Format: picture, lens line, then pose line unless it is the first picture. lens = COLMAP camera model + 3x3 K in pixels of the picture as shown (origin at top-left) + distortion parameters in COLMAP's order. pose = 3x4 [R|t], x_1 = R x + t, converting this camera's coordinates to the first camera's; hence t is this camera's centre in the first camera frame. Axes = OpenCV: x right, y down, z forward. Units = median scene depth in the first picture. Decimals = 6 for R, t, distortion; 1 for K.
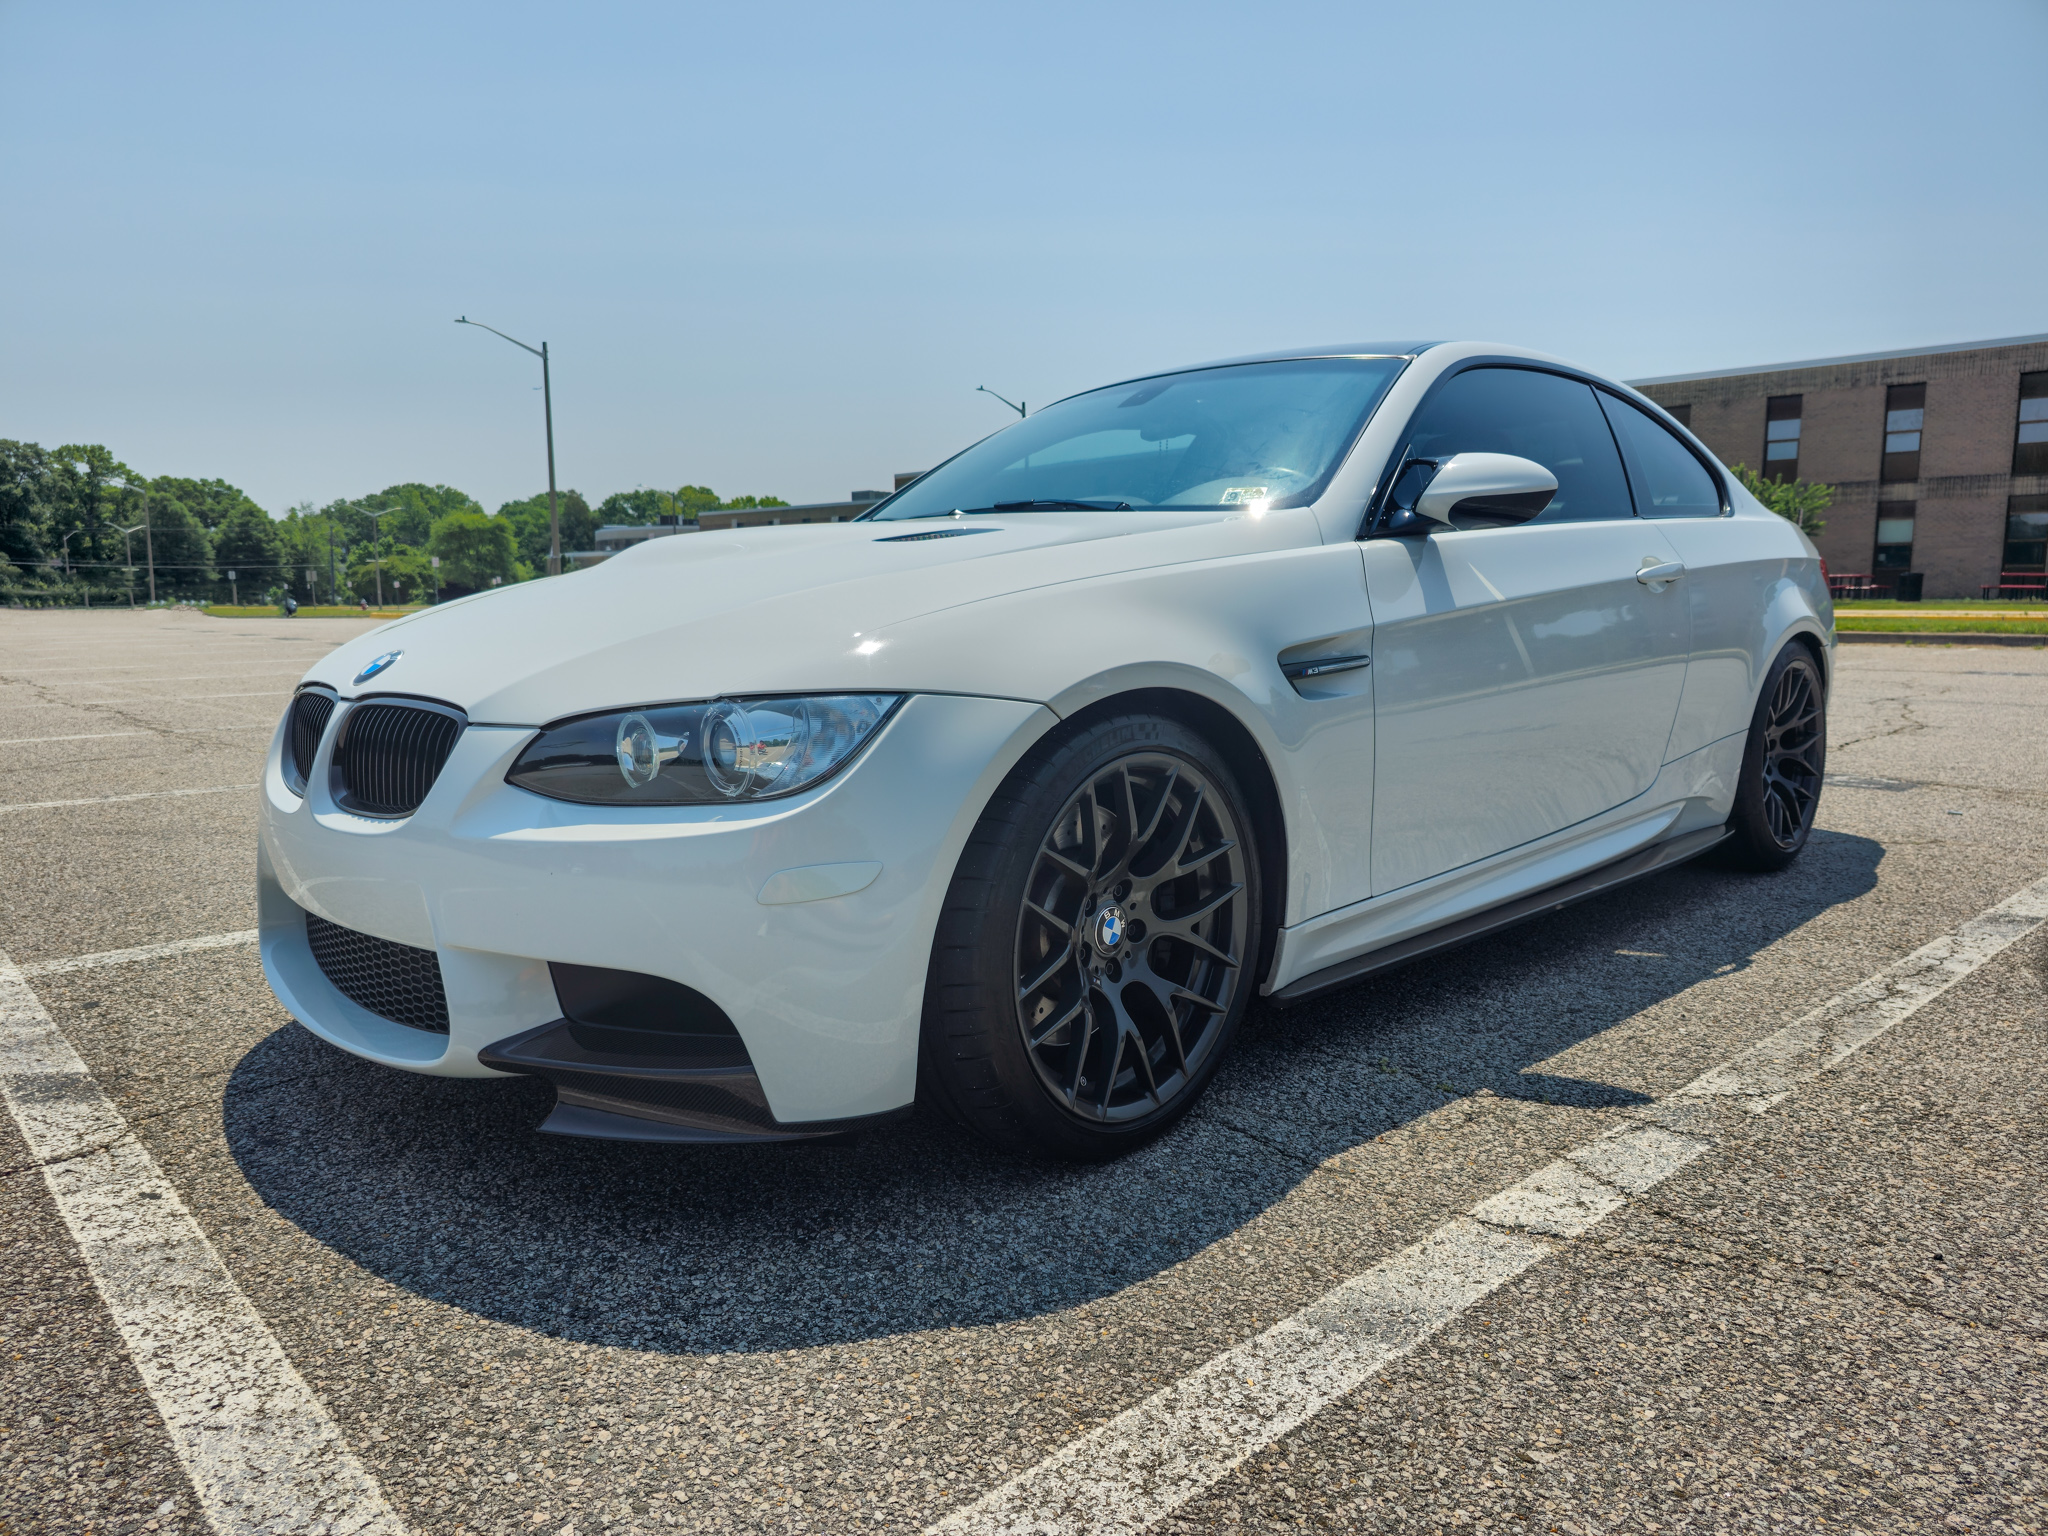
lens RADIAL K [[1333.1, 0, 1006.6], [0, 1333.1, 760.4], [0, 0, 1]] dist [0.063508, -0.059242]
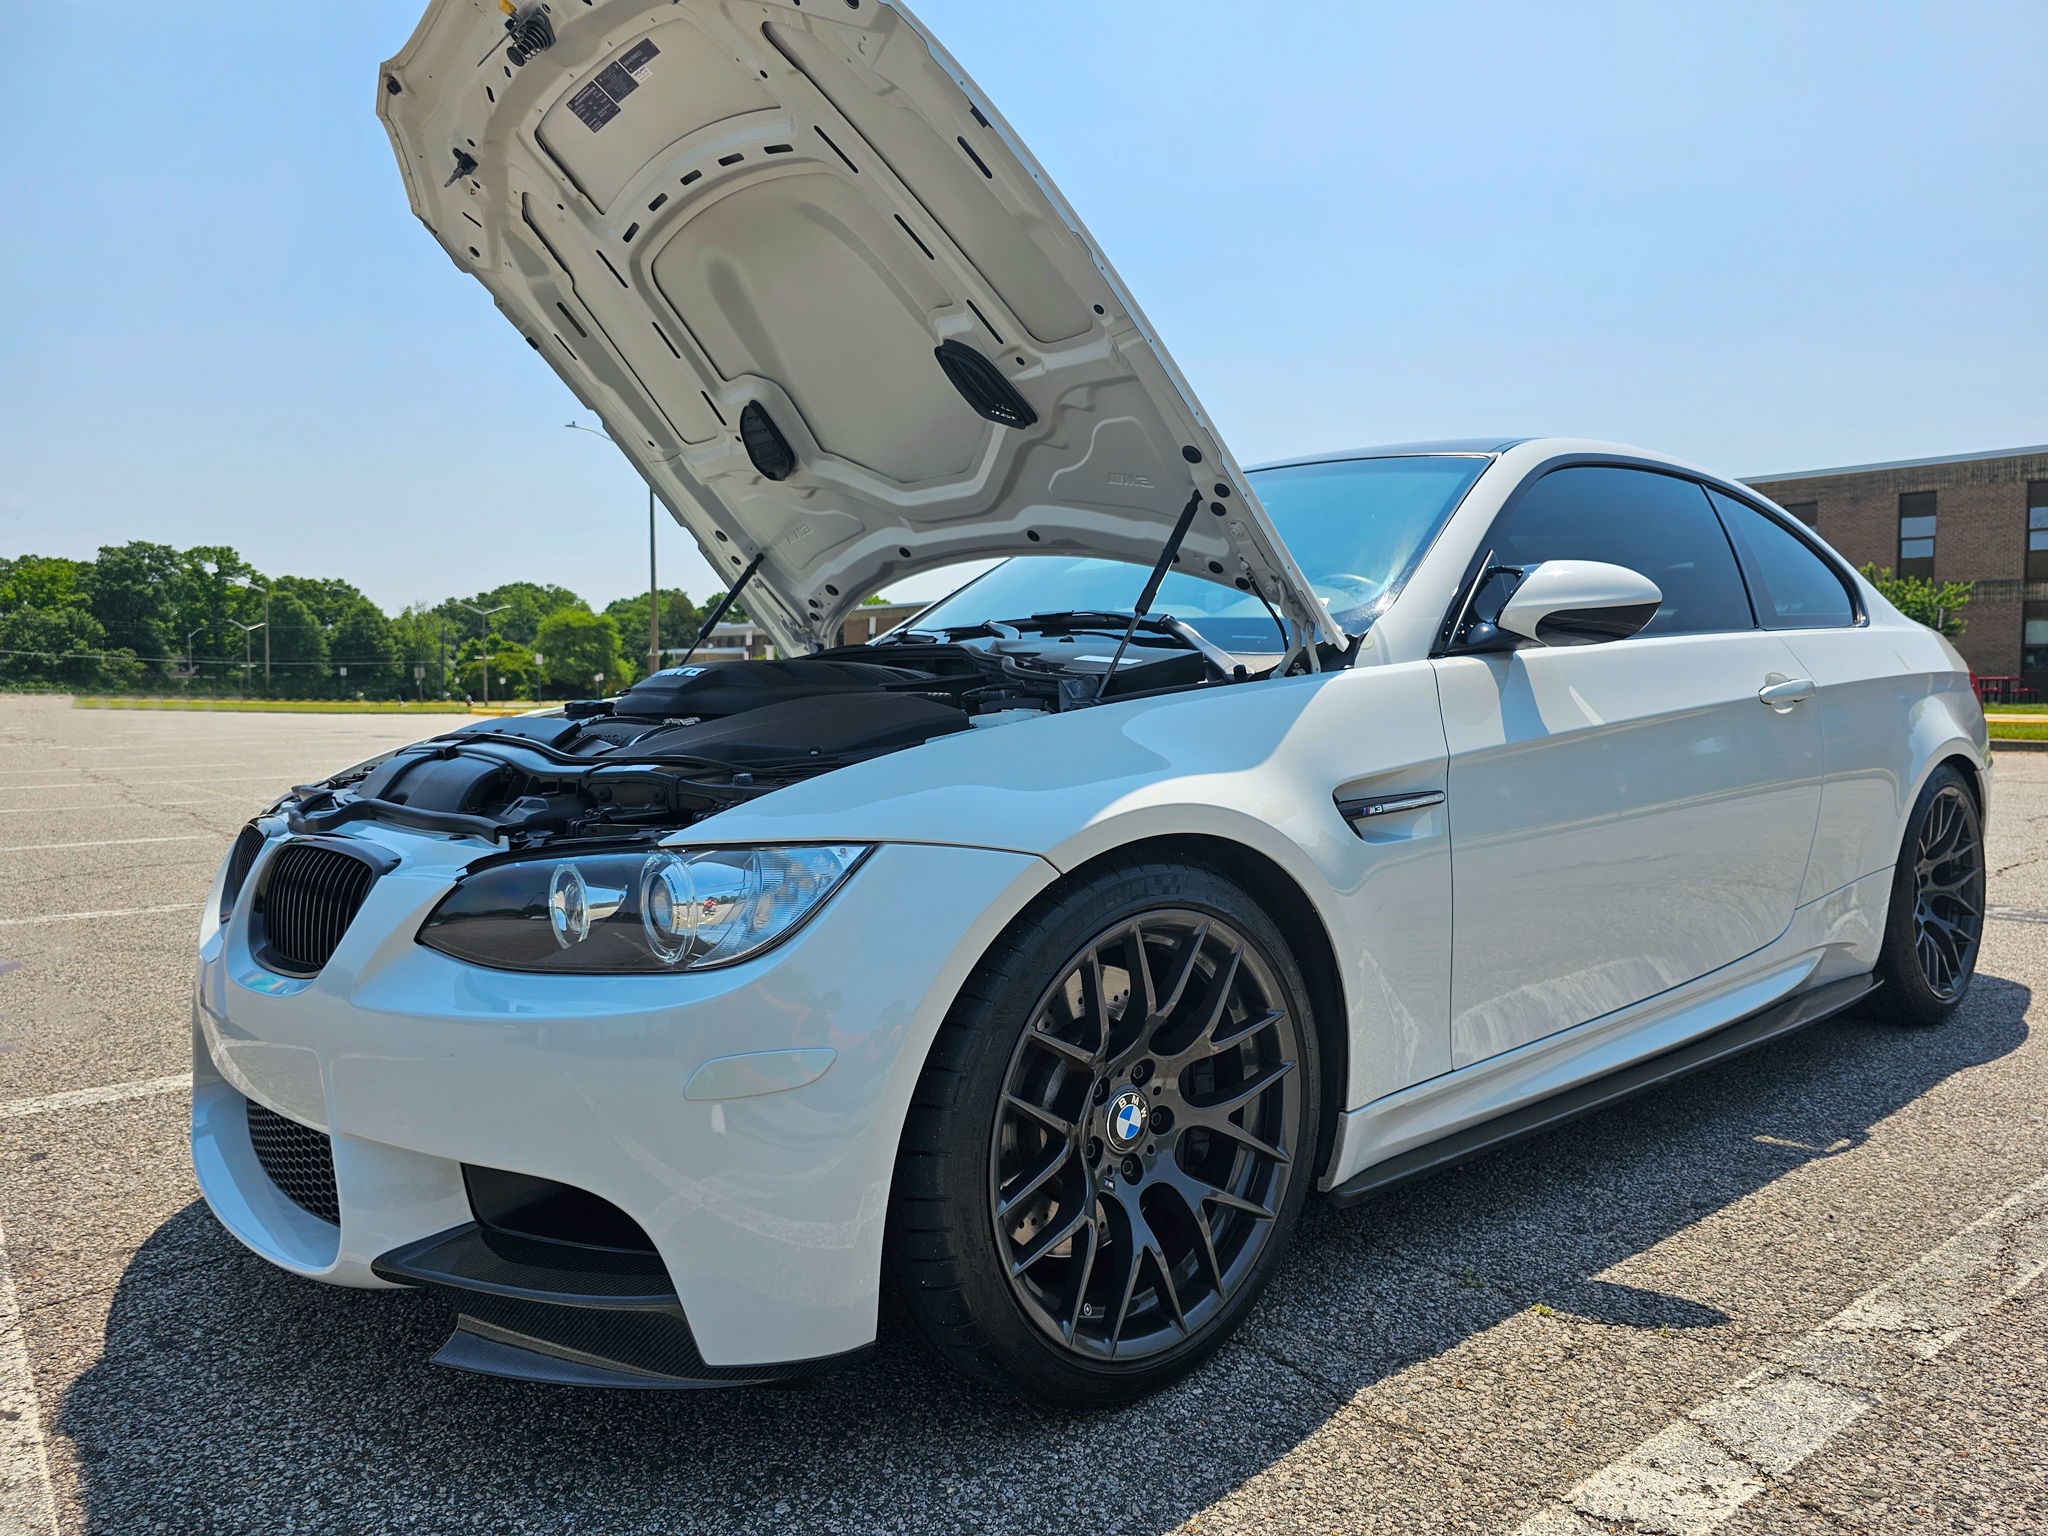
lens RADIAL K [[1370.7, 0, 1031.0], [0, 1370.7, 755.8], [0, 0, 1]] dist [0.031763, -0.018572]
pose [[0.998492, 0.006390, -0.054523, 0.062089], [-0.010564, 0.997005, -0.076614, -0.035324], [0.053870, 0.077074, 0.995569, 0.117020]]
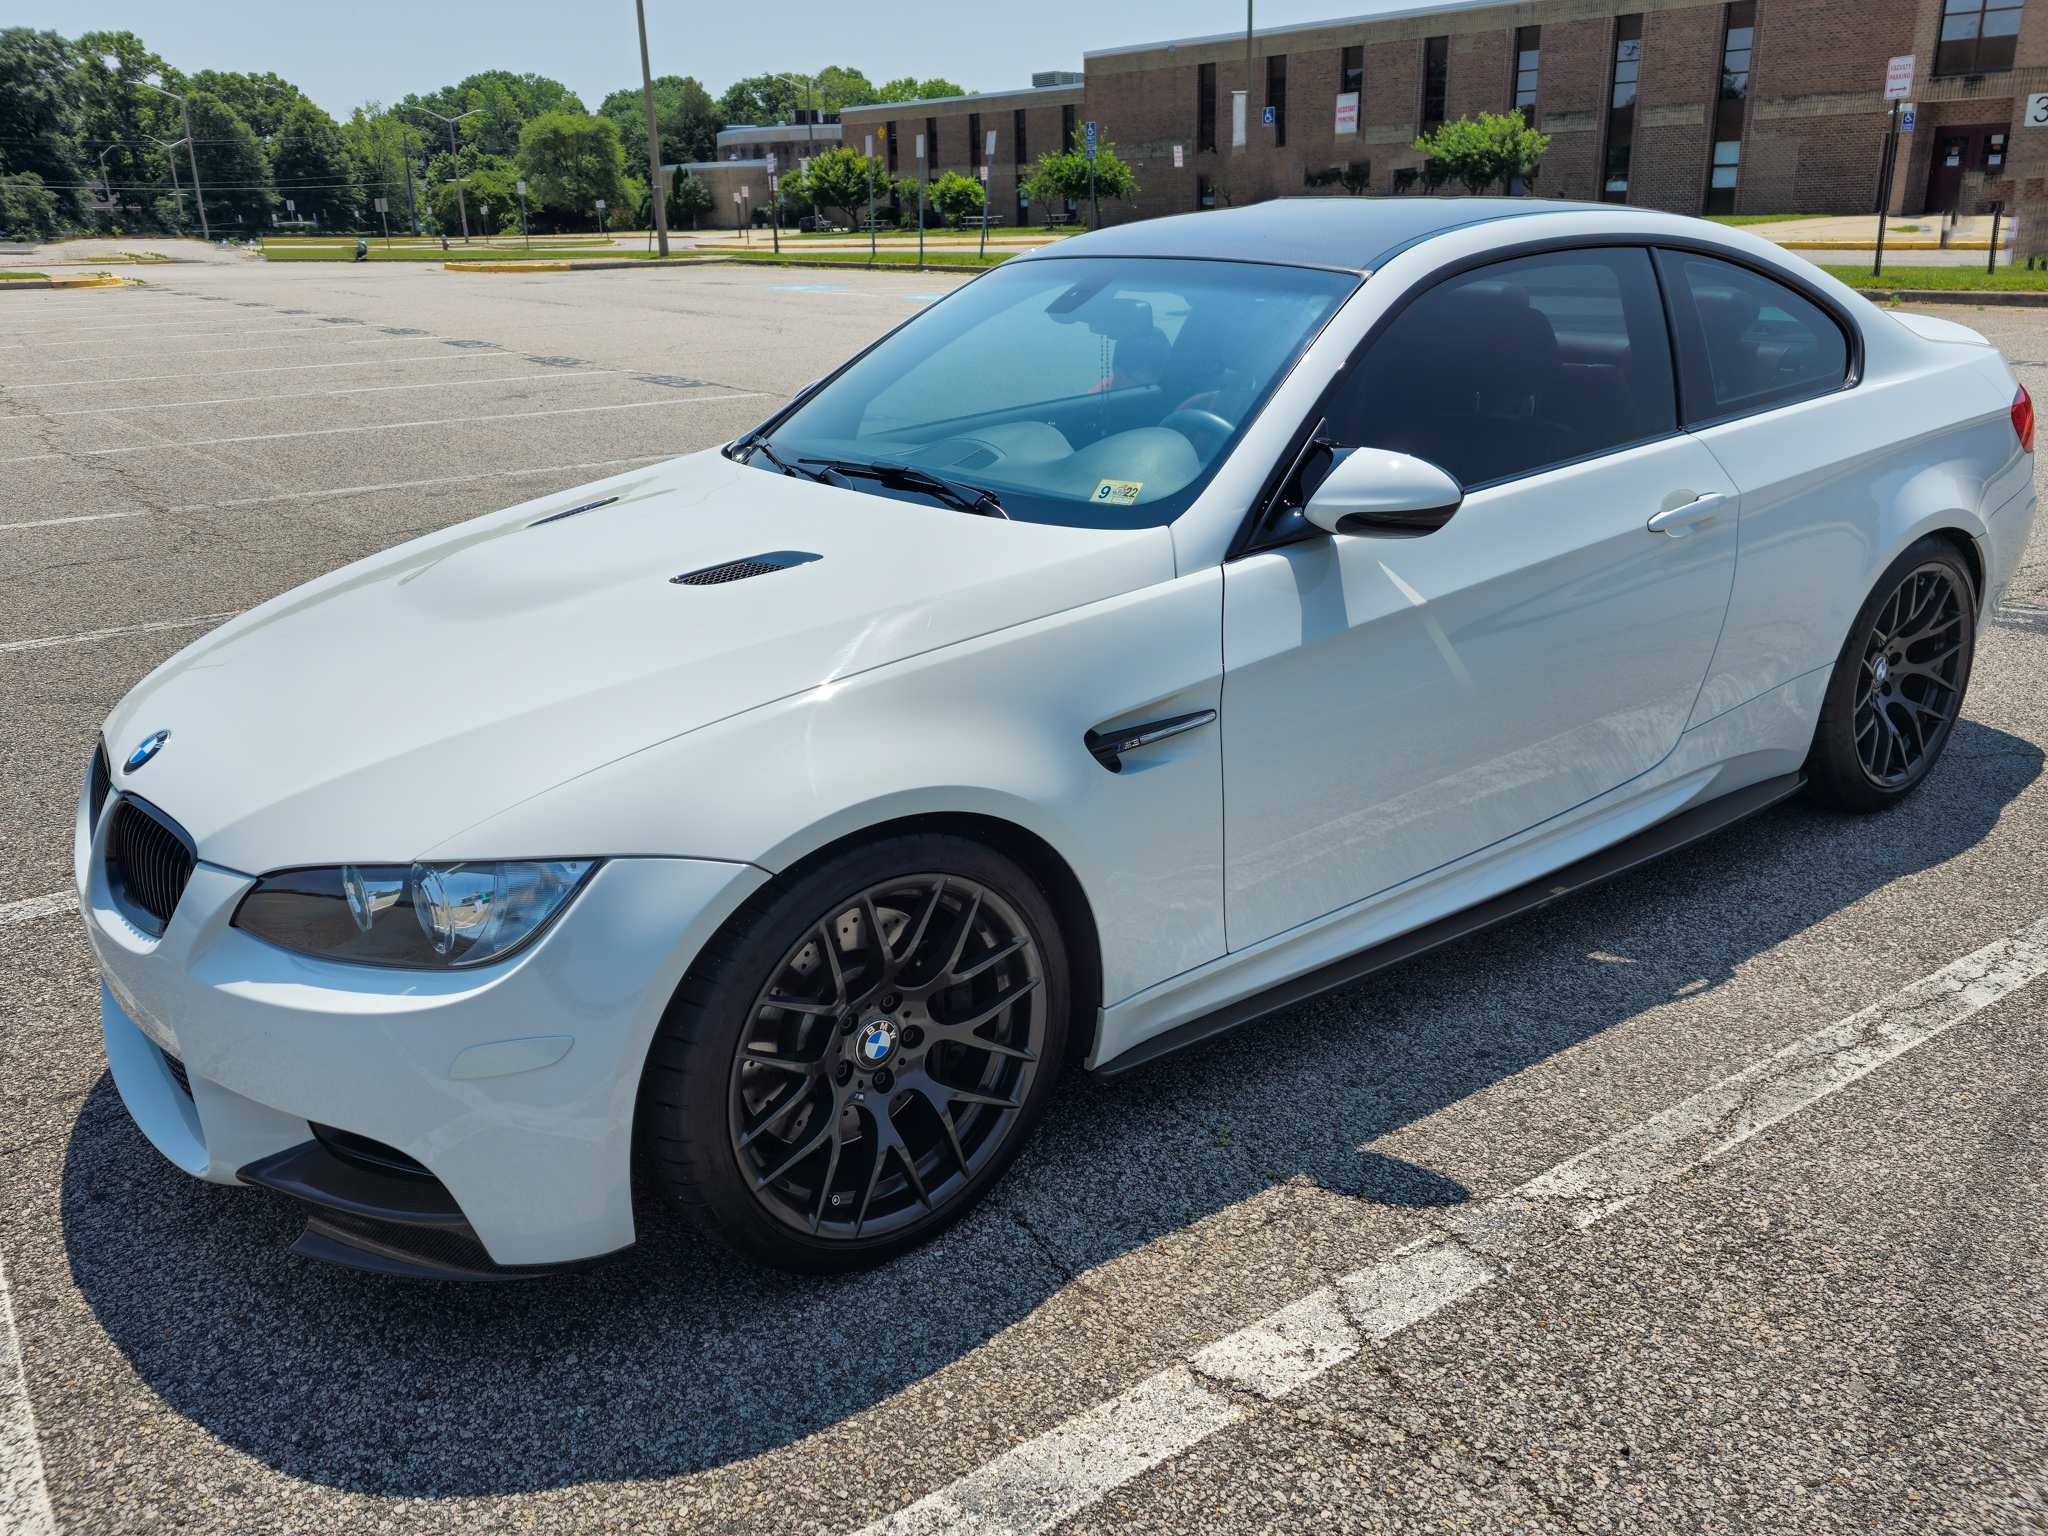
lens RADIAL K [[1619.2, 0, 1038.3], [0, 1619.2, 774.0], [0, 0, 1]] dist [0.065131, -0.052337]
pose [[0.993730, 0.017808, -0.110375, 0.327095], [0.005214, 0.978777, 0.204860, -0.310808], [0.111681, -0.204151, 0.972548, -0.095305]]
